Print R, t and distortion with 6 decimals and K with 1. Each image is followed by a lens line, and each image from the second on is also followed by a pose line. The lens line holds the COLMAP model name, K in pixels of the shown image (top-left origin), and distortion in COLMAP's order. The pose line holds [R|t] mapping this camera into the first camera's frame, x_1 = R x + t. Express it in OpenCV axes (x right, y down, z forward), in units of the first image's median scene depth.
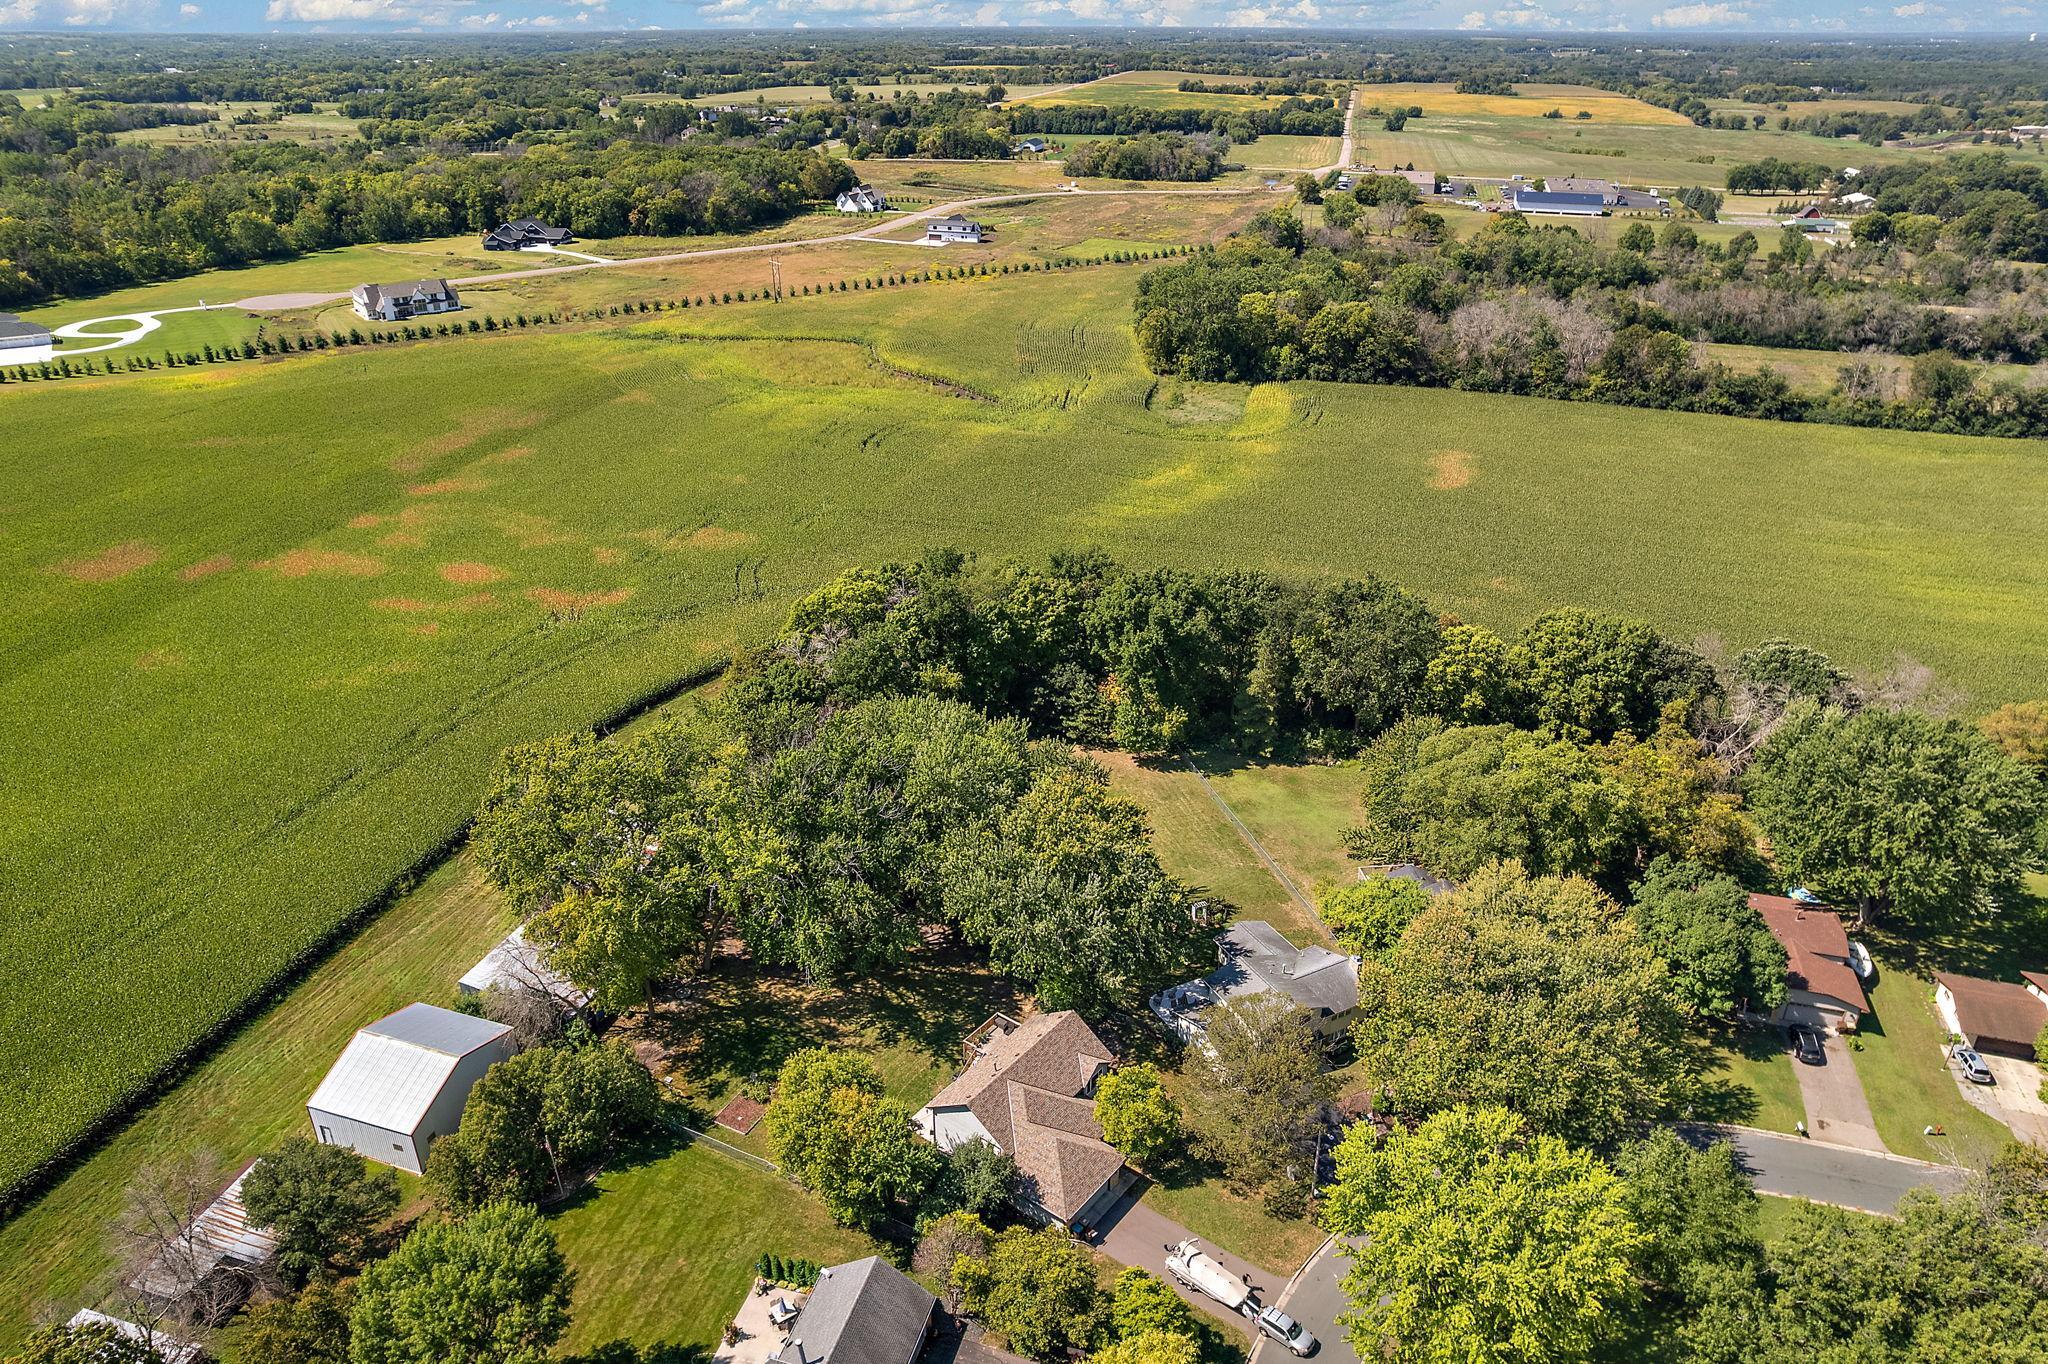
lens RADIAL K [[1353.8, 0, 1024.0], [0, 1353.8, 682.0], [0, 0, 1]] dist [-0.087905, 0.077171]
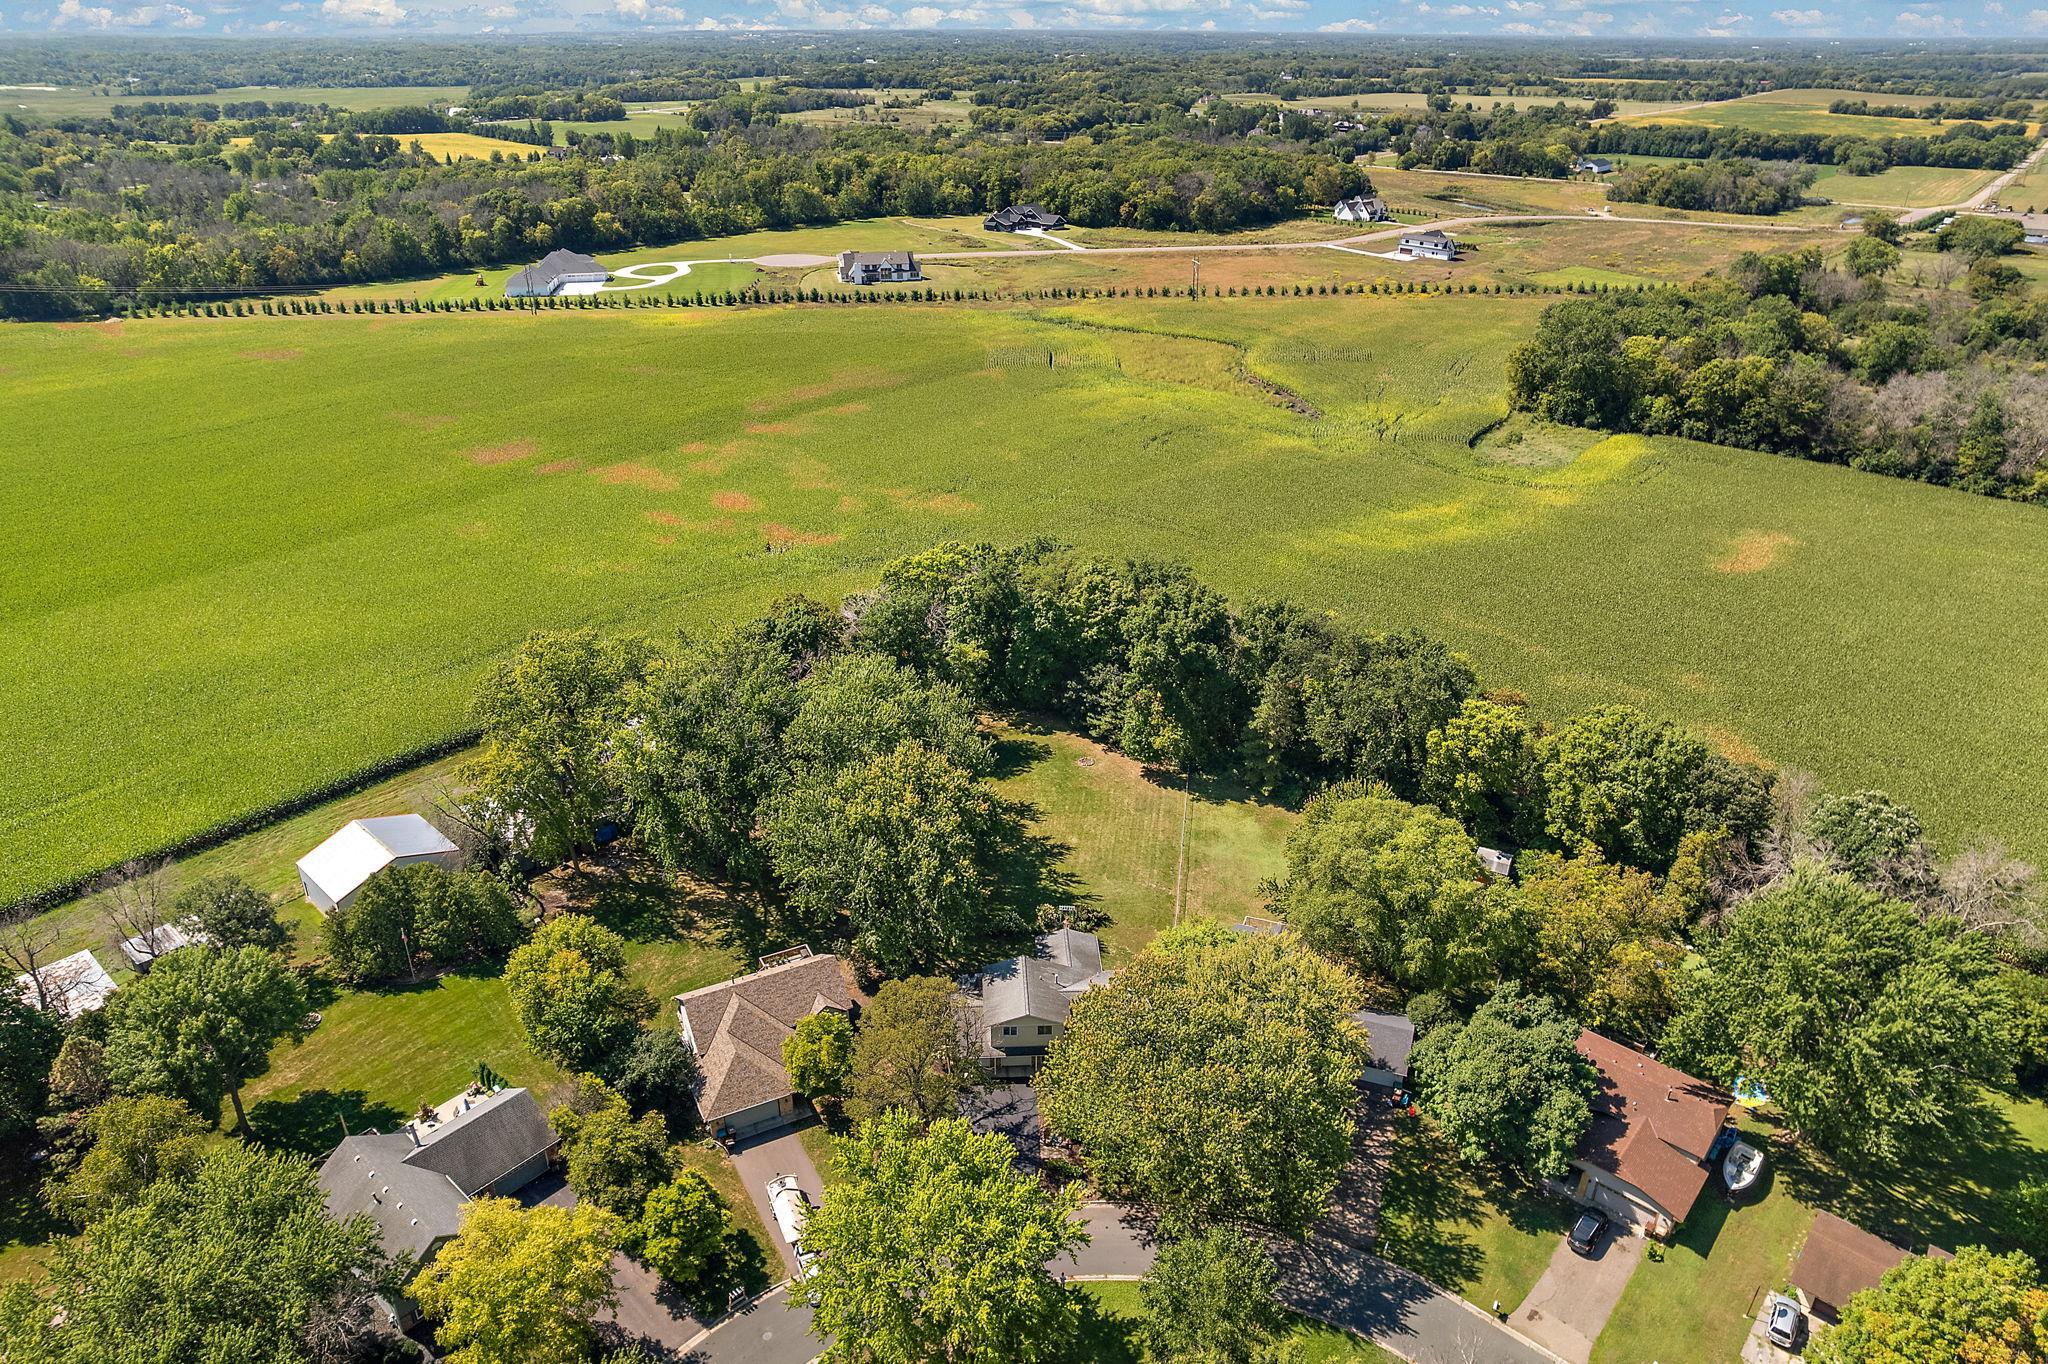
lens RADIAL K [[1341.3, 0, 1031.2], [0, 1341.3, 677.4], [0, 0, 1]] dist [-0.088806, 0.074178]
pose [[0.905666, 0.190501, -0.378785, 0.152273], [-0.190882, 0.980918, 0.036933, -0.012580], [0.378593, 0.038855, 0.924748, 0.017140]]
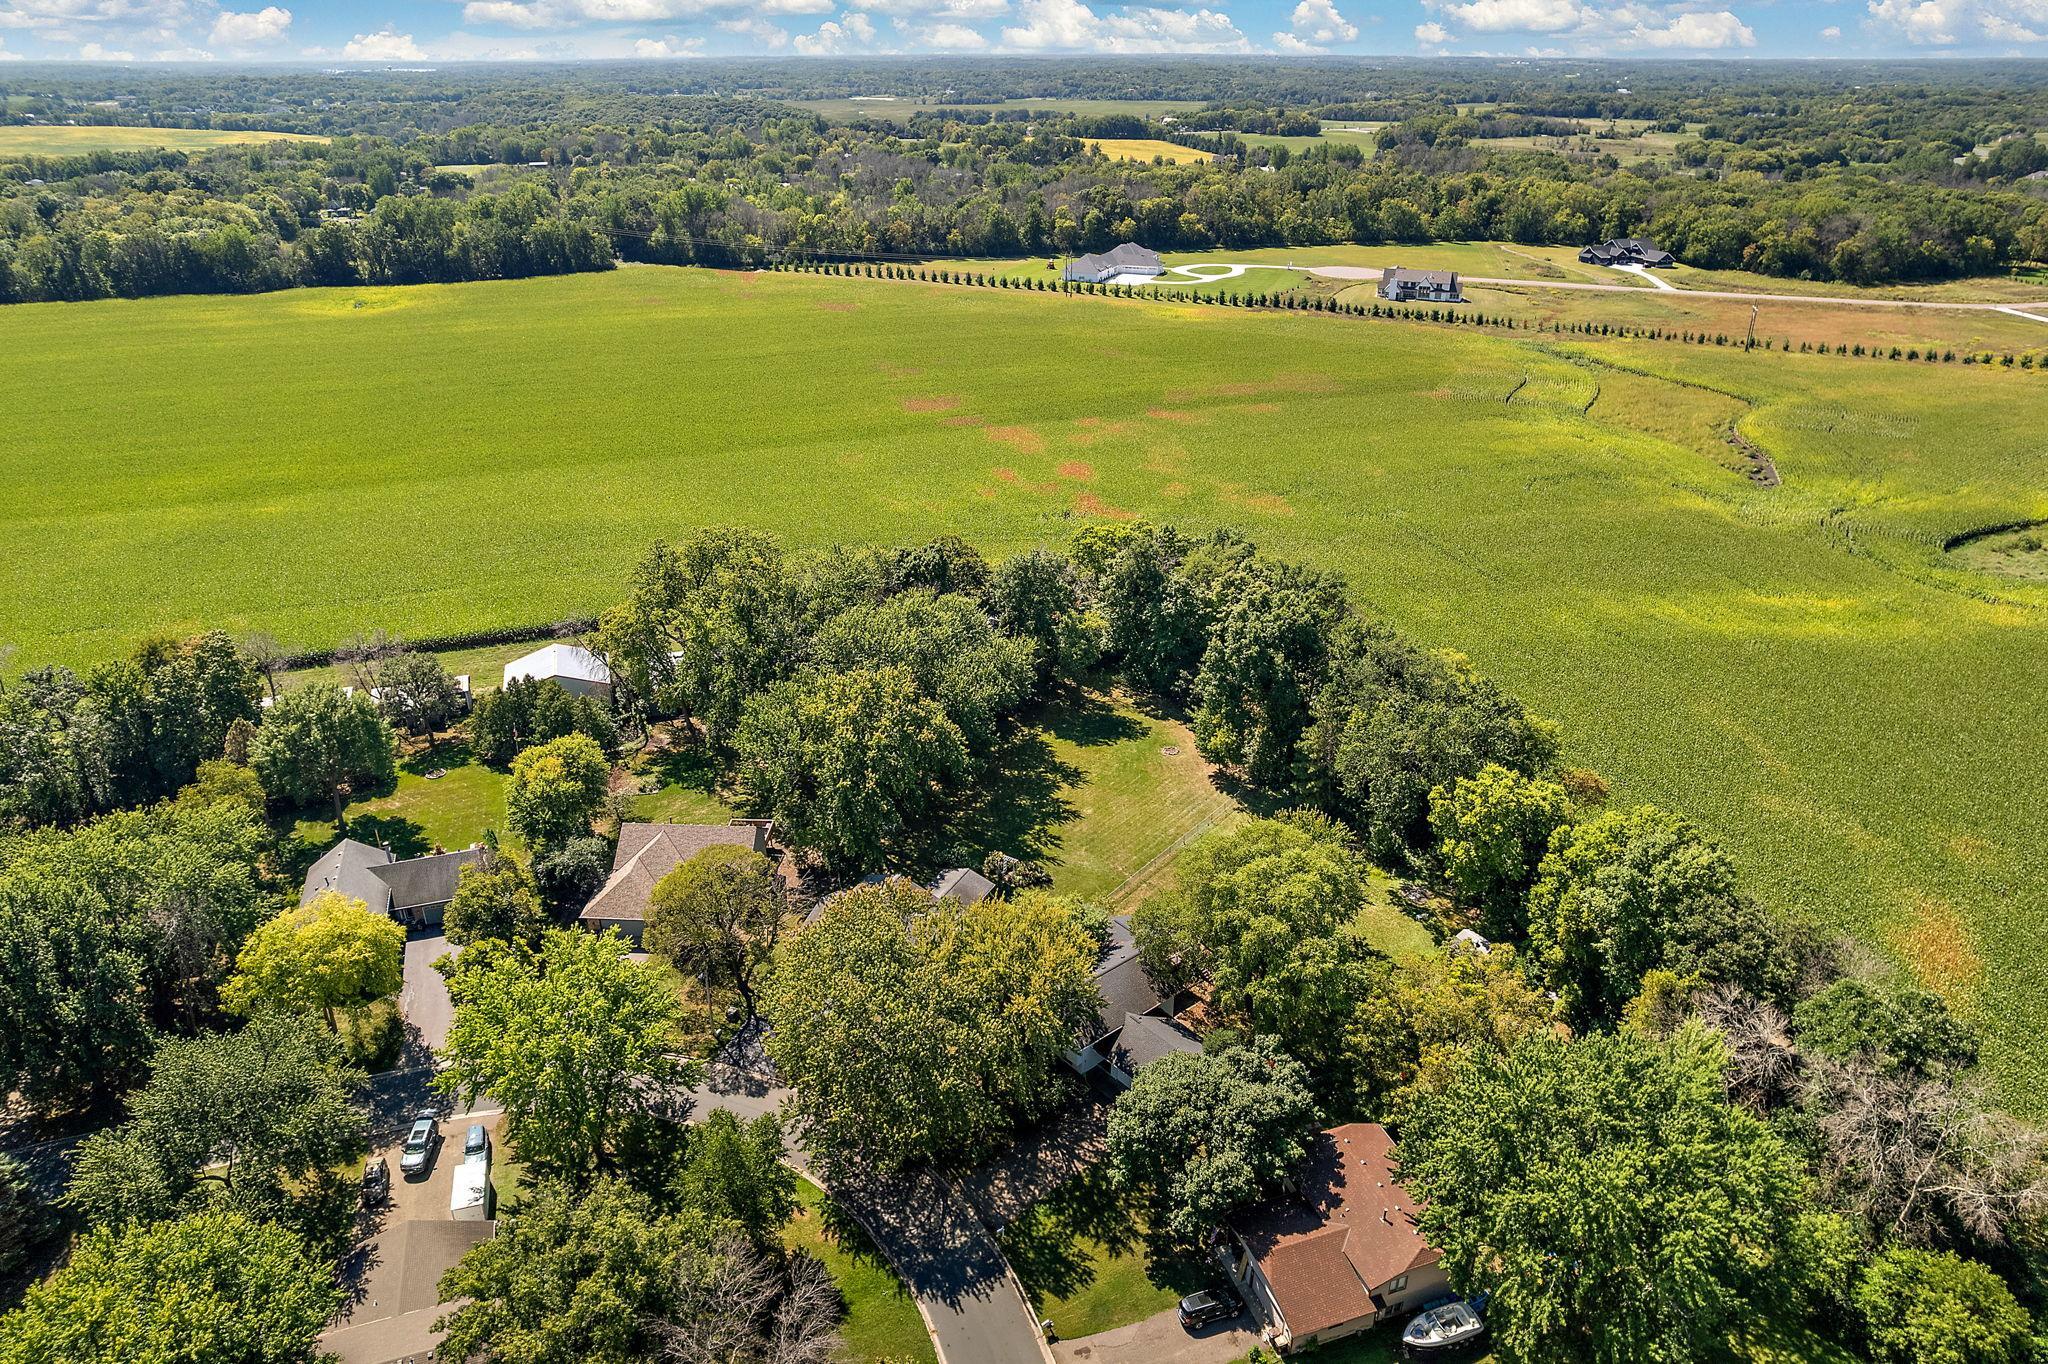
lens RADIAL K [[1341.3, 0, 1031.2], [0, 1341.3, 677.4], [0, 0, 1]] dist [-0.088806, 0.074178]
pose [[0.573757, 0.349984, -0.740482, 0.286541], [-0.361237, 0.919549, 0.154717, -0.043372], [0.735058, 0.178720, 0.654025, 0.104044]]
